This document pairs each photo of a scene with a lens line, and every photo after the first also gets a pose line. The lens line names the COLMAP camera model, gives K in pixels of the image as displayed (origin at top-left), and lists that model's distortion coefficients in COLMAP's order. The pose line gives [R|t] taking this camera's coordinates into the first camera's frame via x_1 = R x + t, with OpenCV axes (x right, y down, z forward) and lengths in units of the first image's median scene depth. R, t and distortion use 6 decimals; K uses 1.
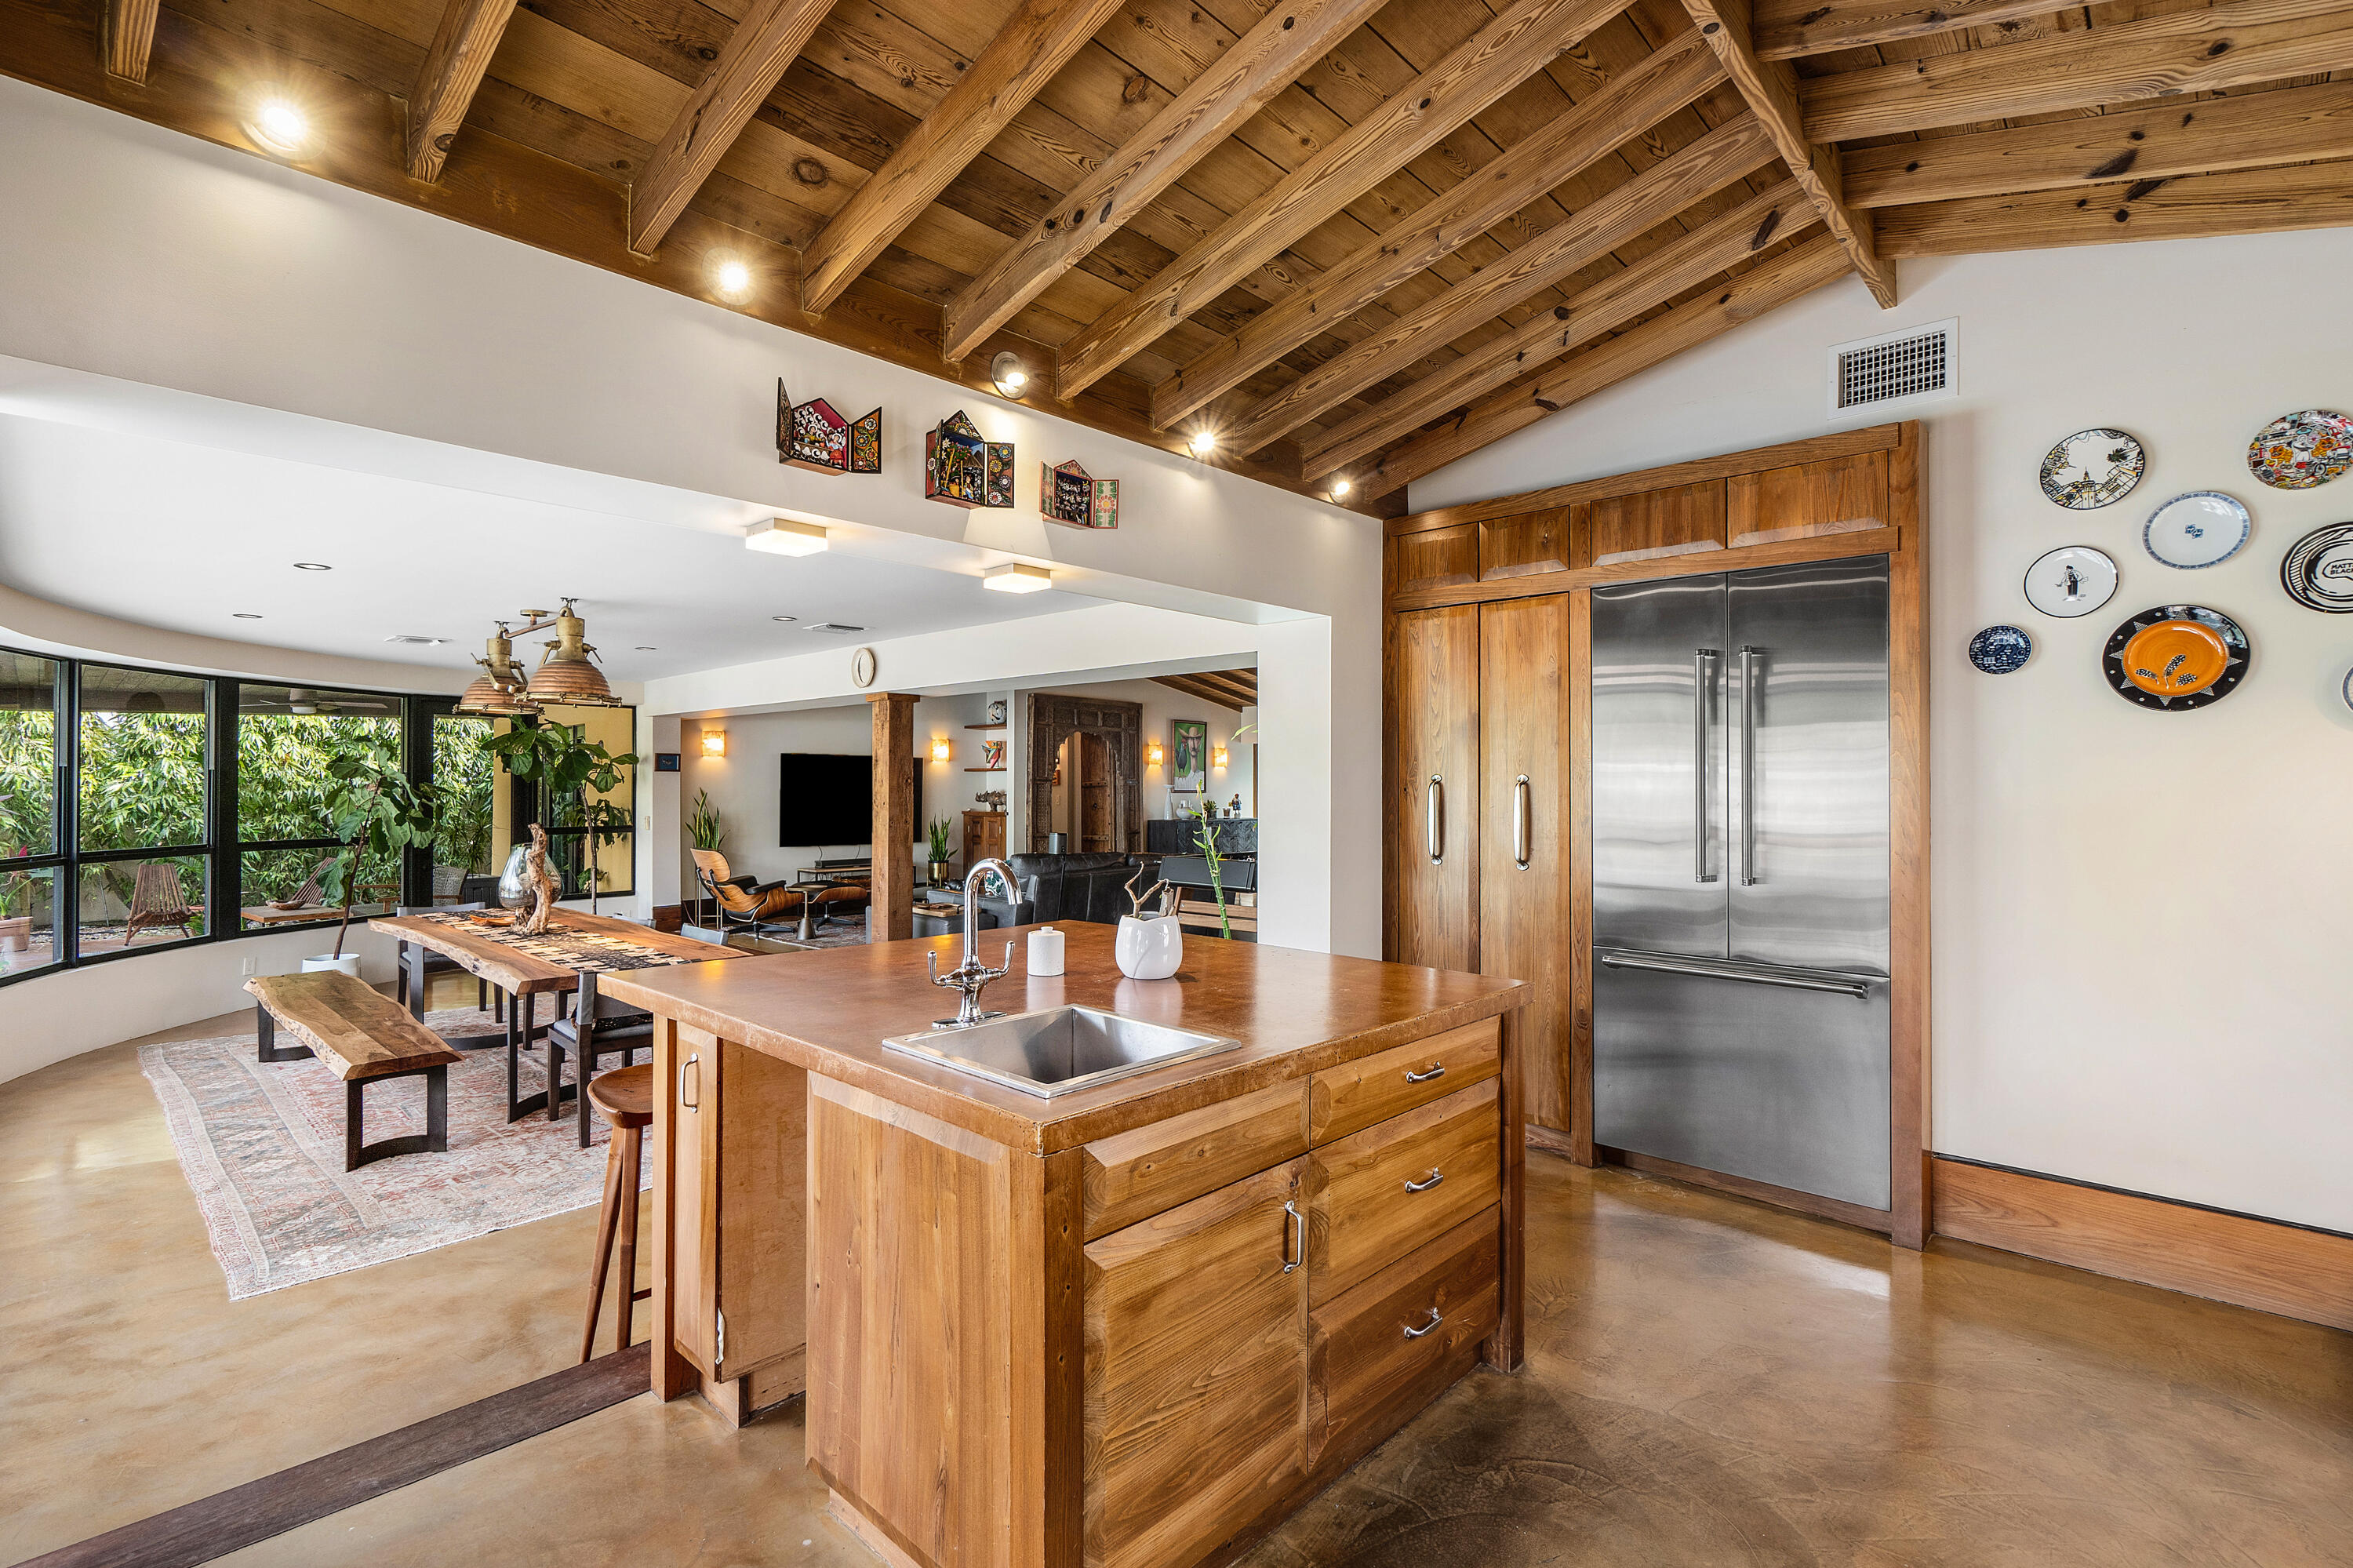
lens RADIAL K [[1068.3, 0, 1161.8], [0, 1068.3, 794.1], [0, 0, 1]] dist [-0.001144, -0.000846]
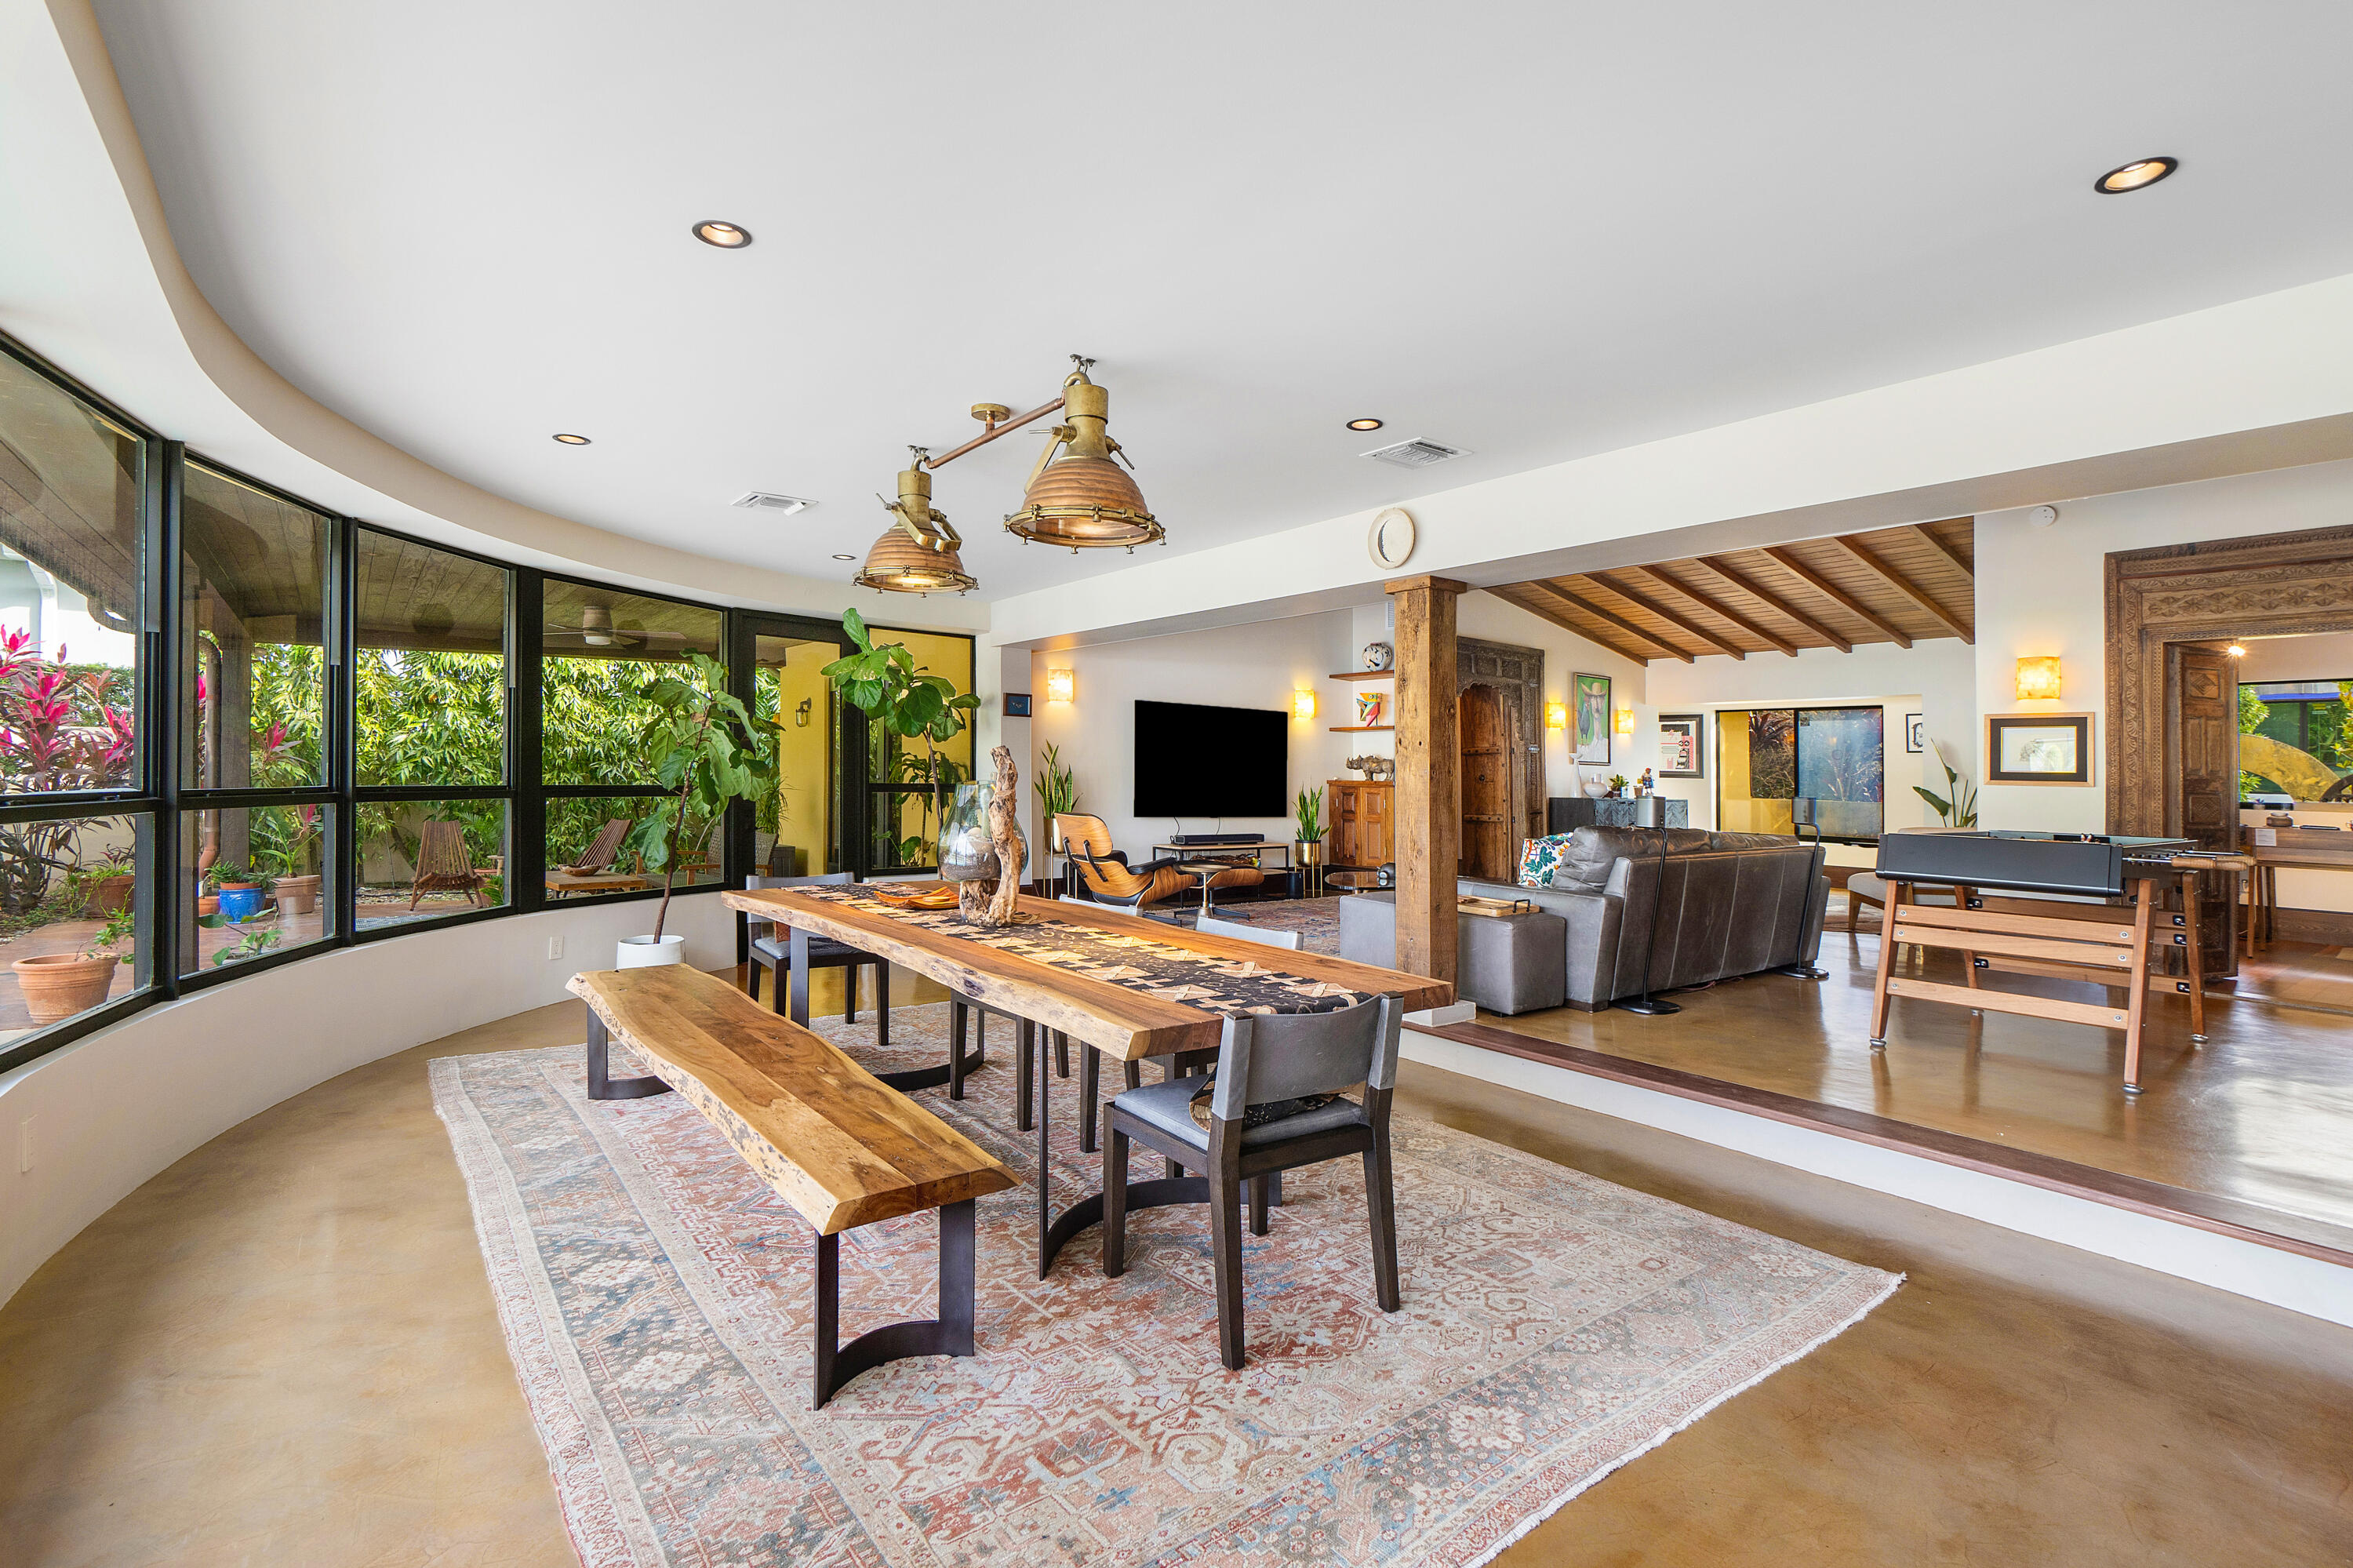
lens RADIAL K [[1068.3, 0, 1176.6], [0, 1068.3, 815.5], [0, 0, 1]] dist [-0.001144, -0.000846]
pose [[0.988831, 0.022562, -0.147320, -0.394232], [-0.018620, 0.999432, 0.028087, 0.048104], [0.147870, -0.025031, 0.988690, 0.403582]]
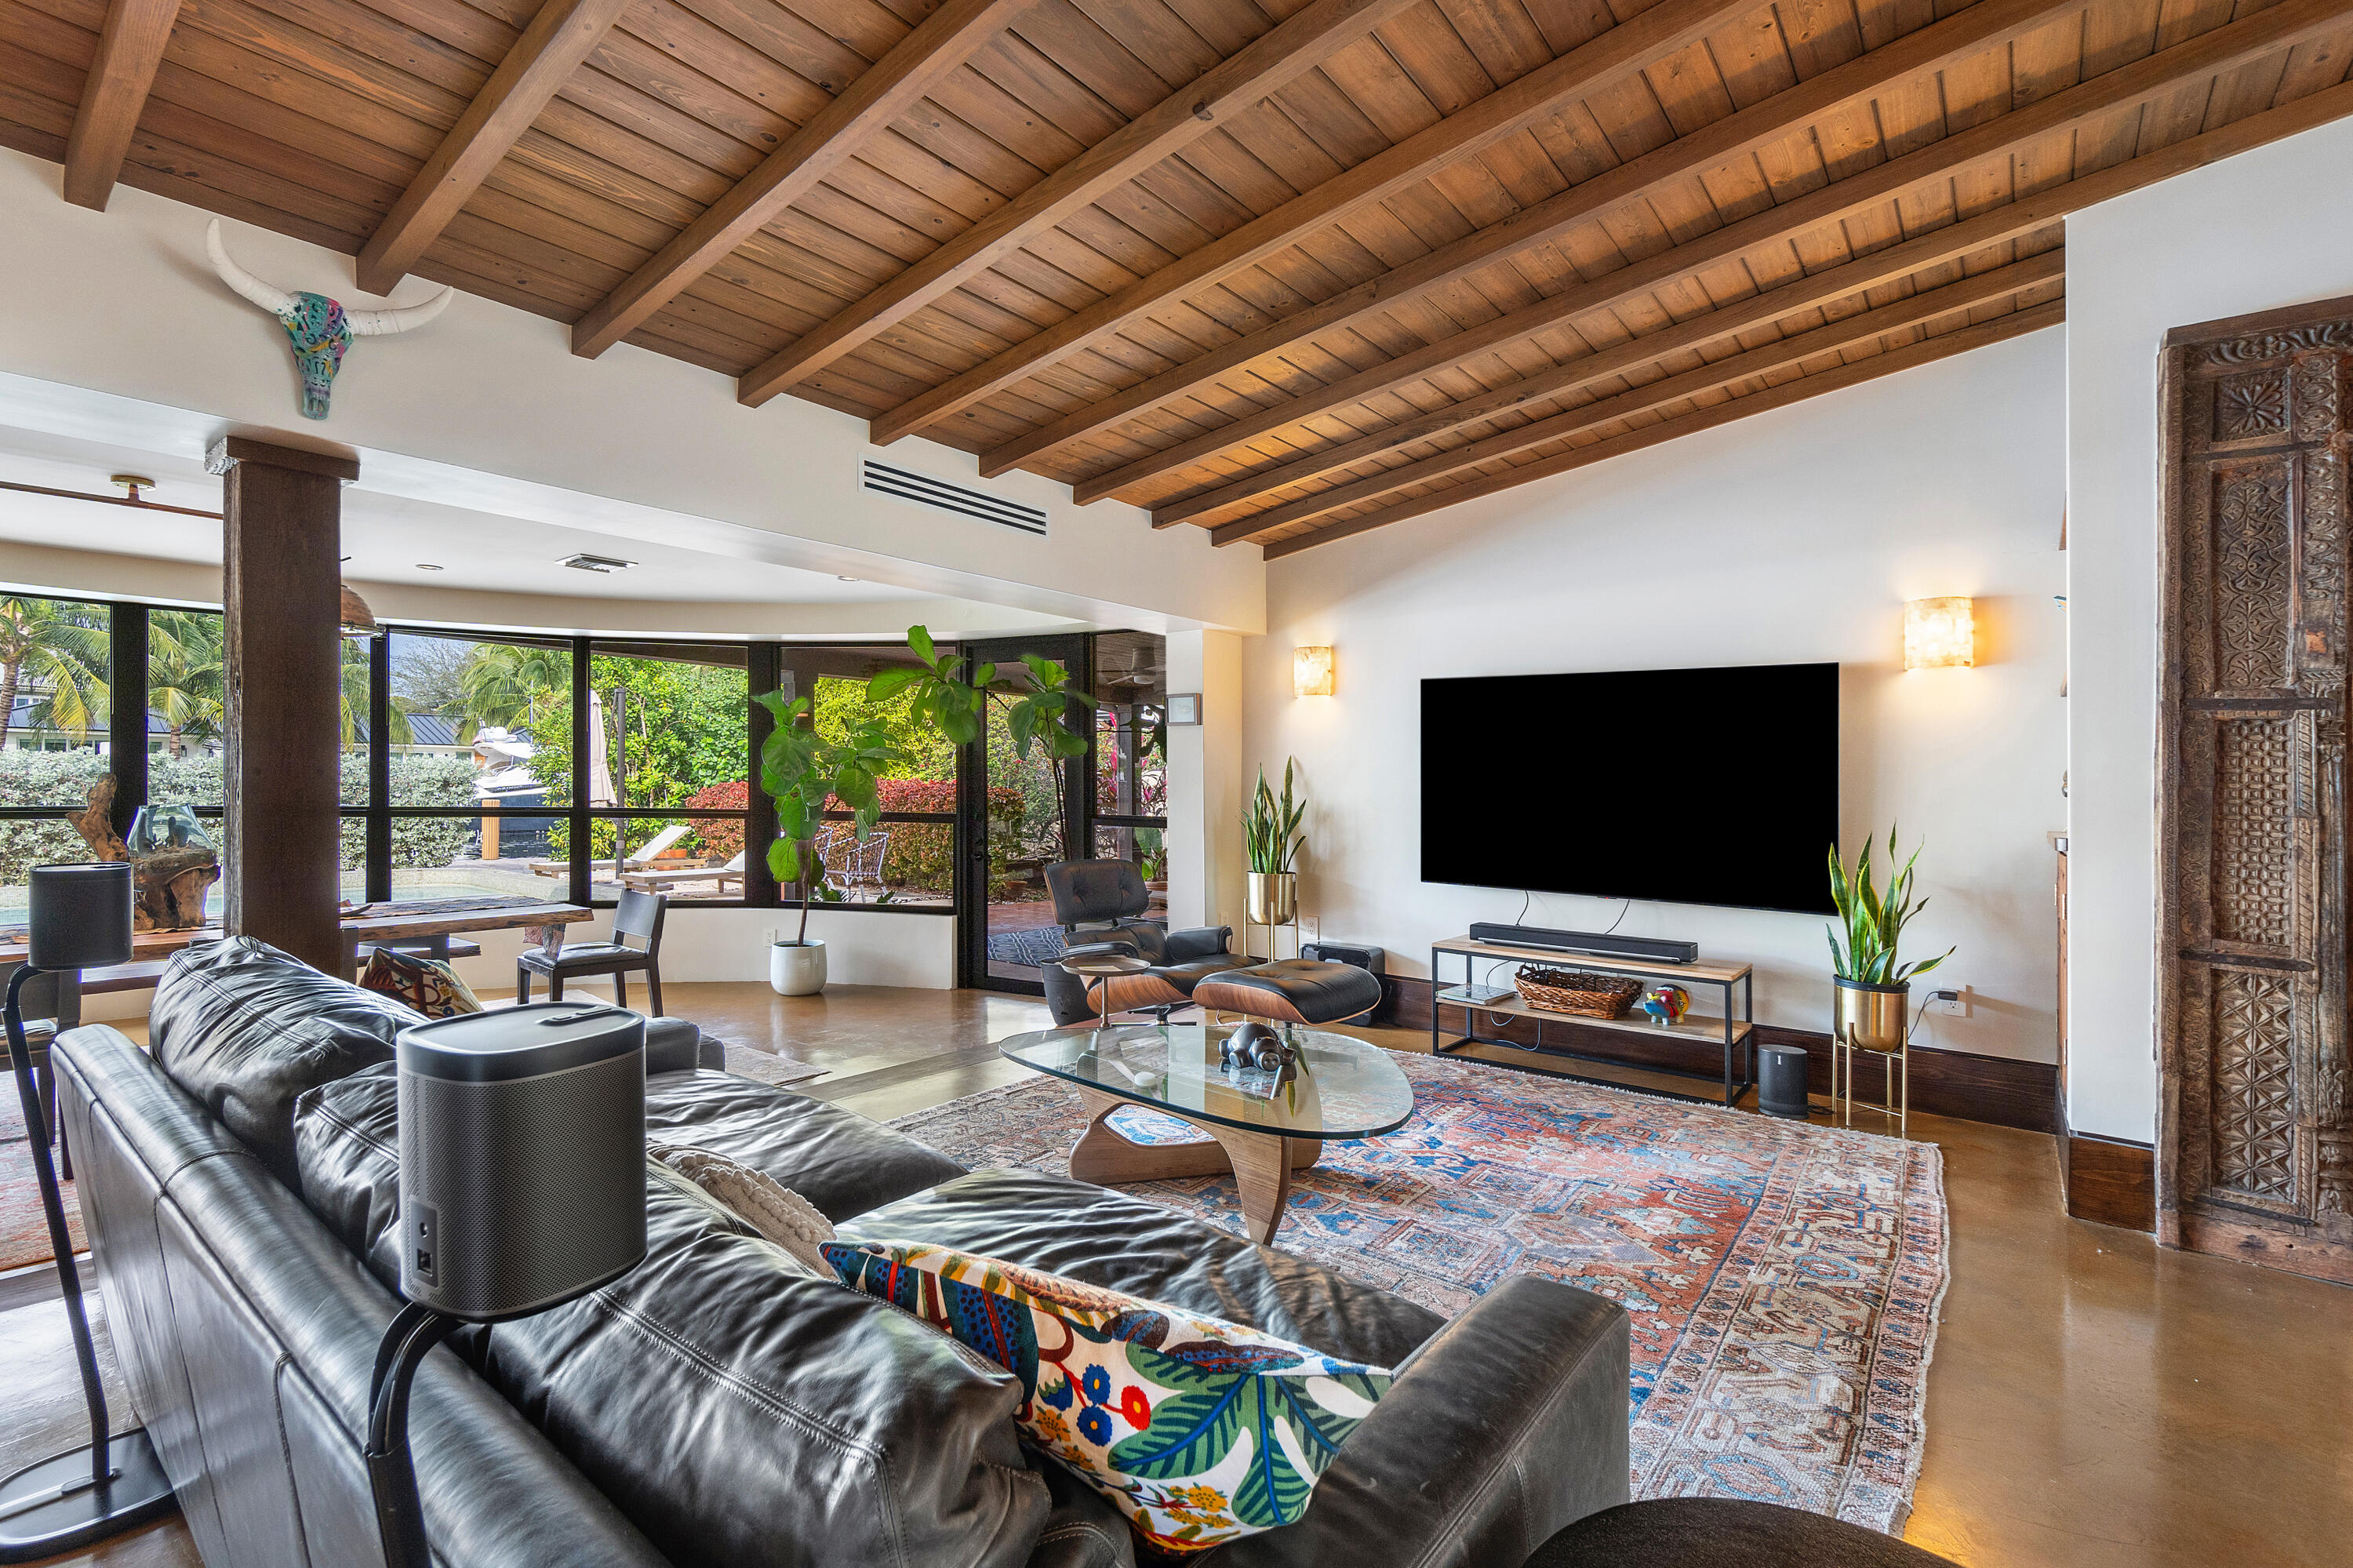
lens RADIAL K [[1068.3, 0, 1175.5], [0, 1068.3, 773.3], [0, 0, 1]] dist [-0.001144, -0.000846]
pose [[0.087612, -0.010087, -0.996104, 0.182634], [-0.023155, 0.999658, -0.012159, 0.020117], [0.995886, 0.024130, 0.087349, 1.616637]]
